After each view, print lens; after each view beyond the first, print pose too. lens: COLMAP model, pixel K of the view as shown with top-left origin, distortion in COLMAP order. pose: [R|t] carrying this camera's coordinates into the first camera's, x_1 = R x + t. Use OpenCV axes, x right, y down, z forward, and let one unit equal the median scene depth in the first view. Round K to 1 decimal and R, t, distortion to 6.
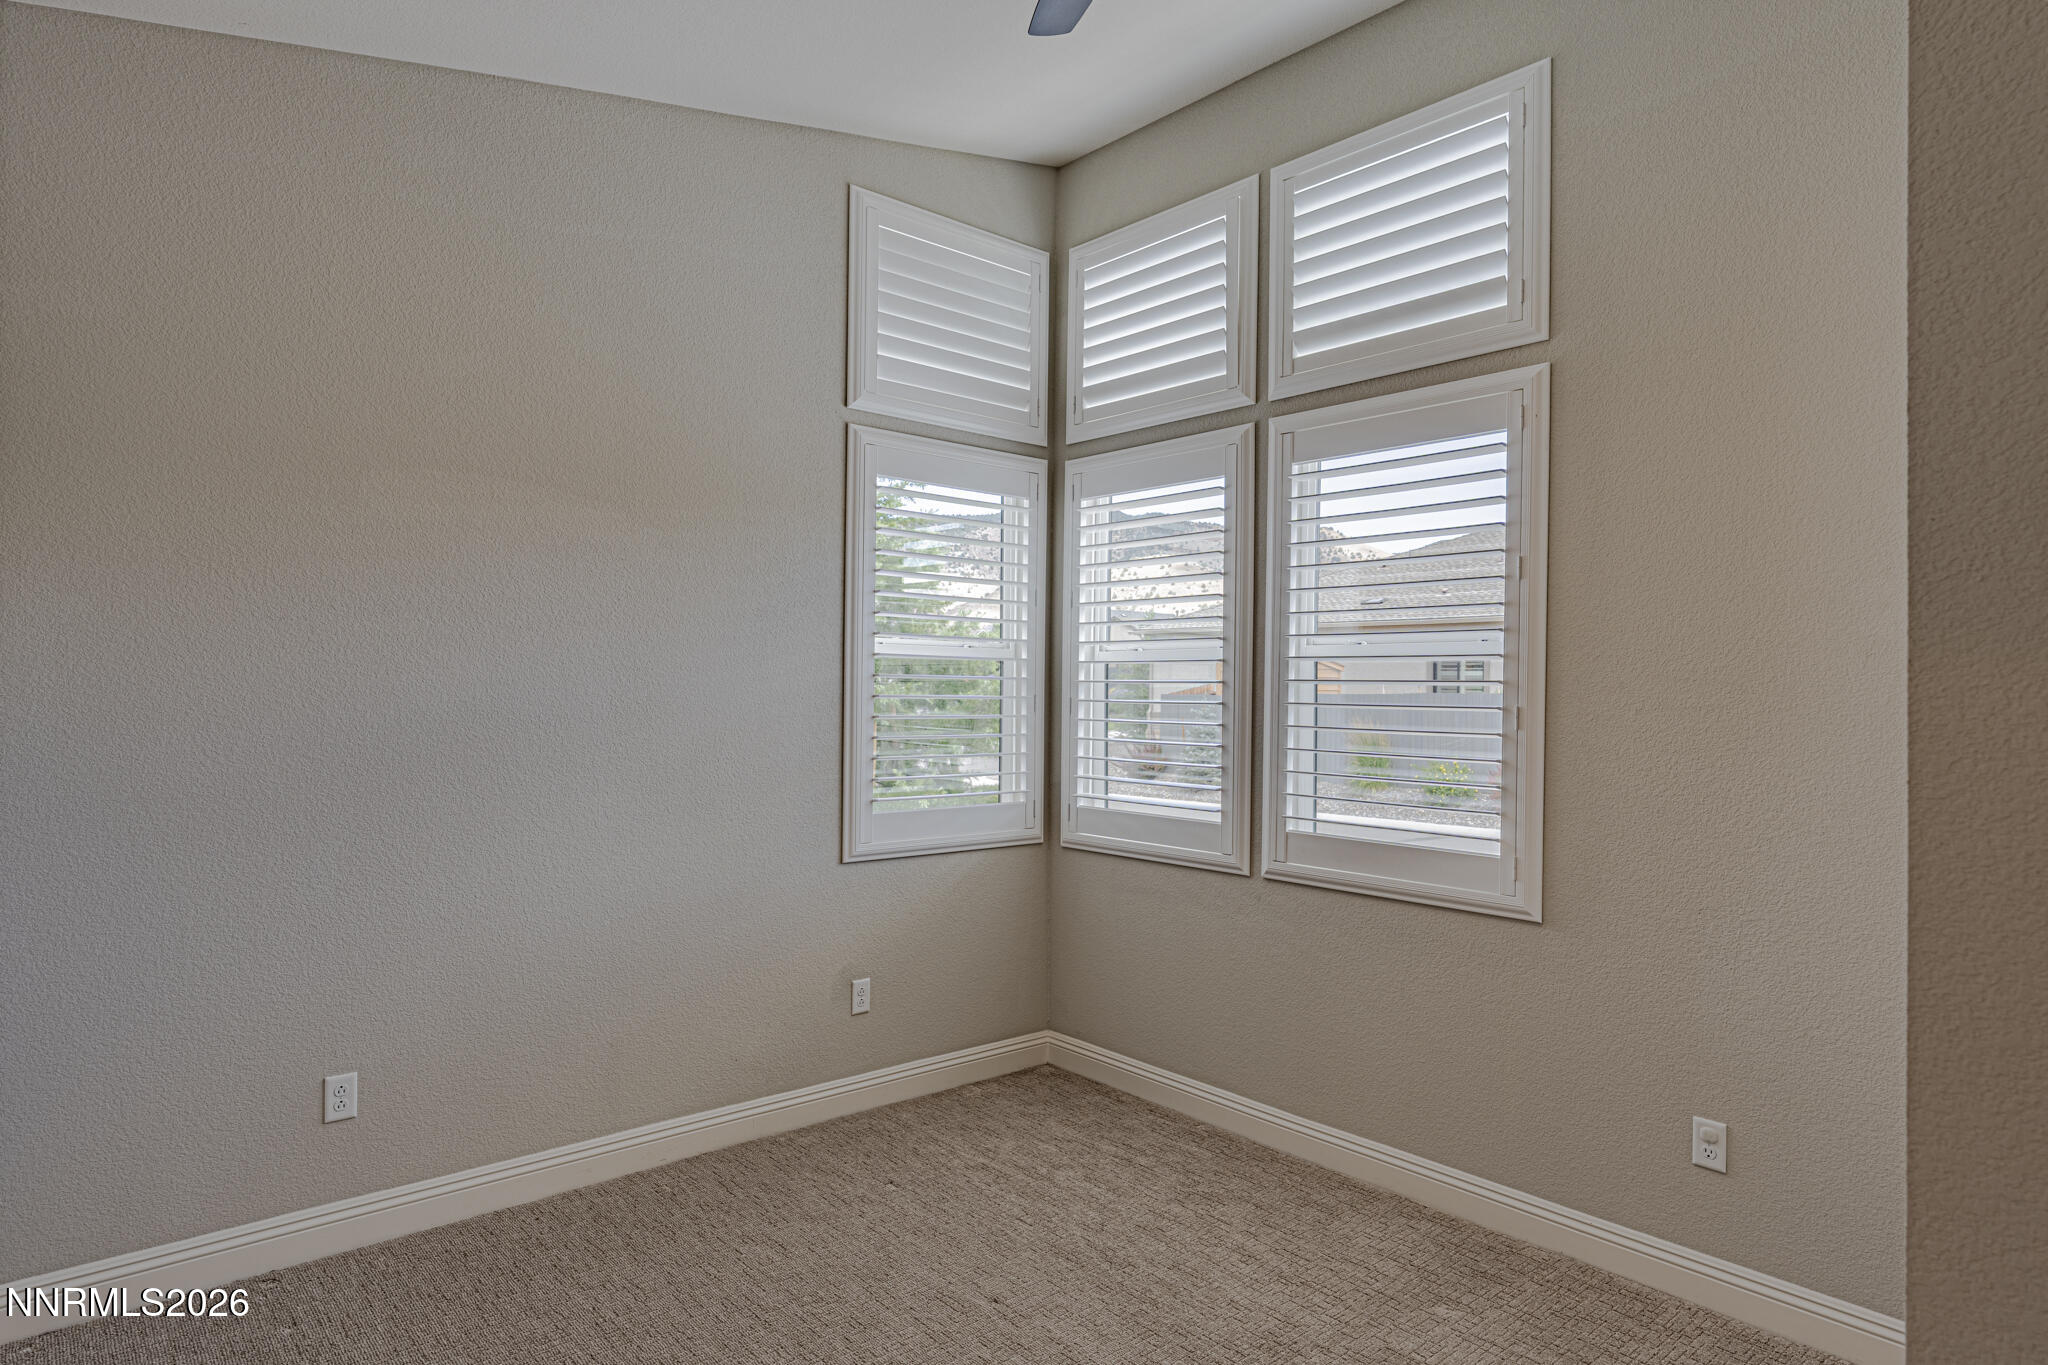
lens RADIAL K [[1163.3, 0, 1032.1], [0, 1163.3, 679.2], [0, 0, 1]] dist [0.002533, 0.001255]
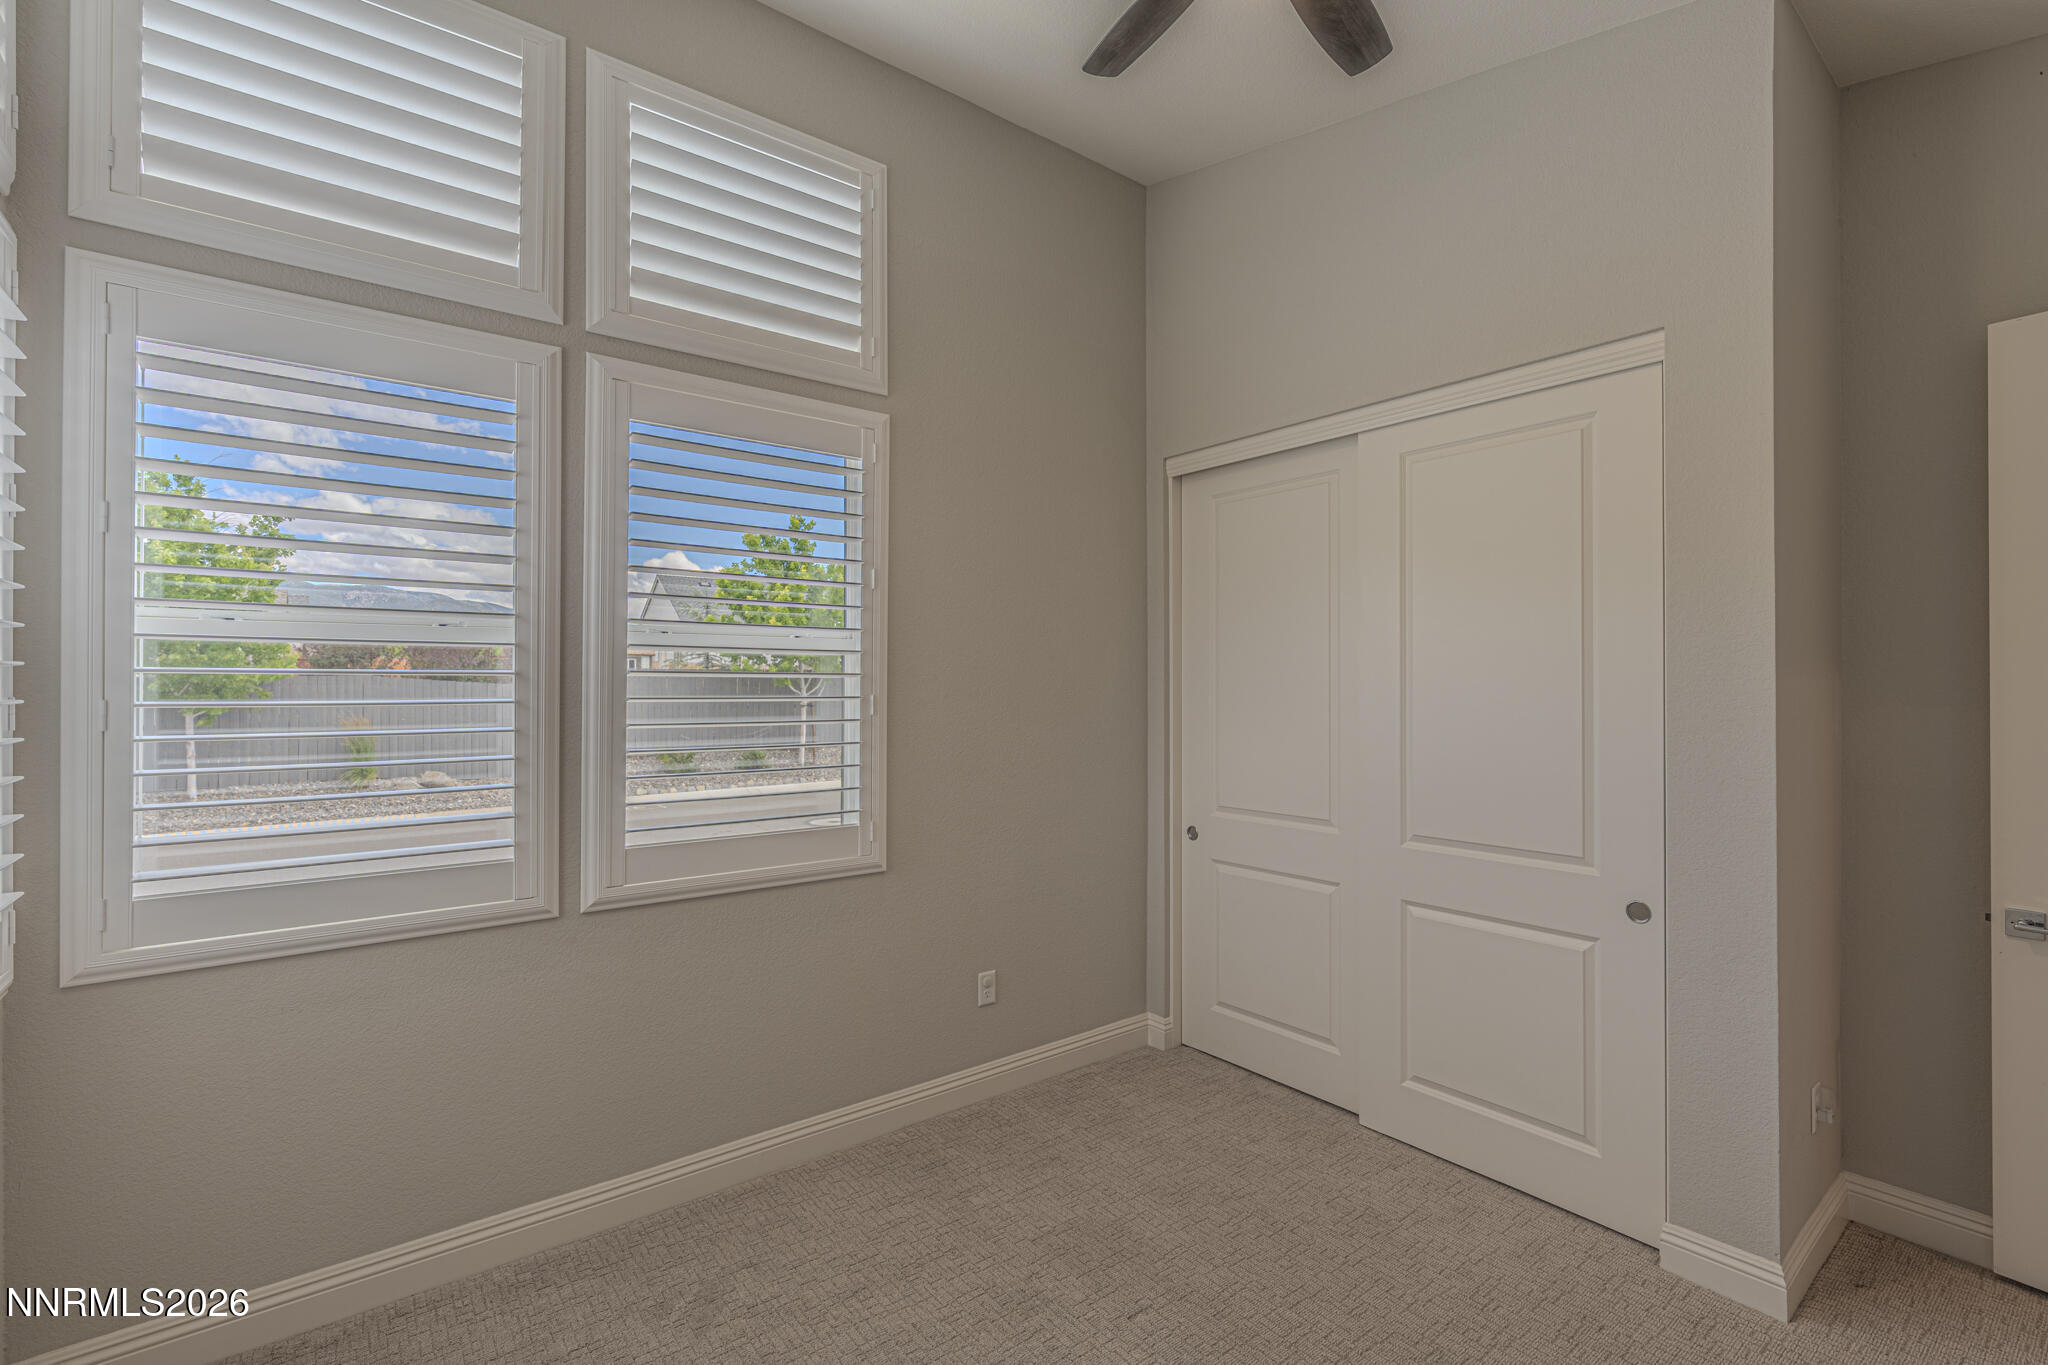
lens RADIAL K [[922.8, 0, 1024.8], [0, 922.8, 667.6], [0, 0, 1]] dist [-0.006789, 0.003261]
pose [[0.060856, -0.001836, 0.998145, -0.442935], [-0.014424, 0.999892, 0.002718, -0.008307], [-0.998042, -0.014563, 0.060823, 0.674823]]
